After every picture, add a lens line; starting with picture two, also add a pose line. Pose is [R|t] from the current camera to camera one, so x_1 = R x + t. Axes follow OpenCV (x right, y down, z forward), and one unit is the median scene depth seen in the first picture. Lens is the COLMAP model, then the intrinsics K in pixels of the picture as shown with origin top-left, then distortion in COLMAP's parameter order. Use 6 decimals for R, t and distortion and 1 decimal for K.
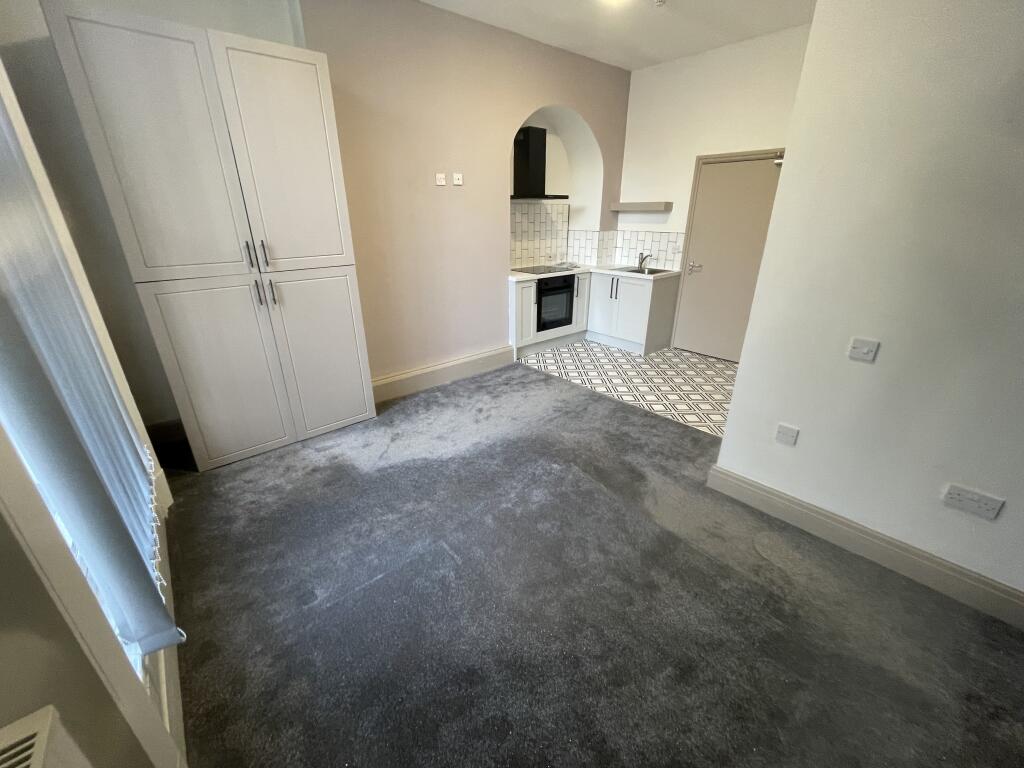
lens RADIAL K [[412.9, 0, 510.9], [0, 412.9, 382.0], [0, 0, 1]] dist [0.000316, -0.000624]
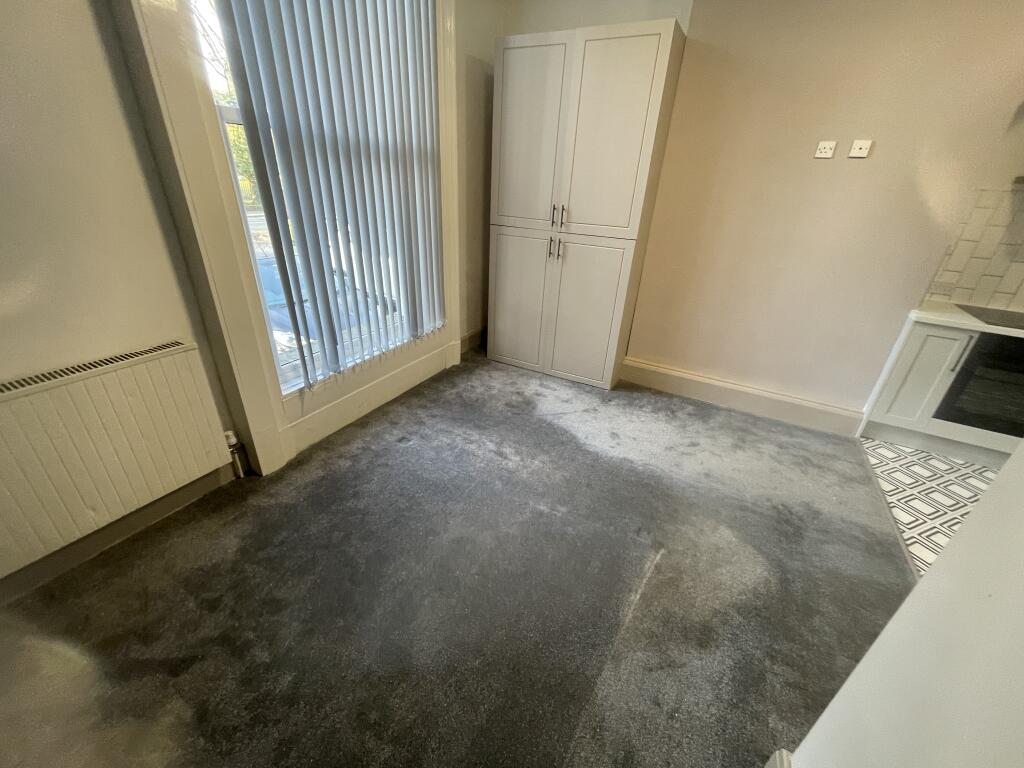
lens RADIAL K [[412.9, 0, 510.9], [0, 412.9, 382.0], [0, 0, 1]] dist [0.000316, -0.000624]
pose [[0.365165, 0.437719, -0.821618, 0.311658], [-0.399164, 0.870939, 0.286588, -0.097074], [0.841025, 0.223308, 0.492758, 0.213675]]
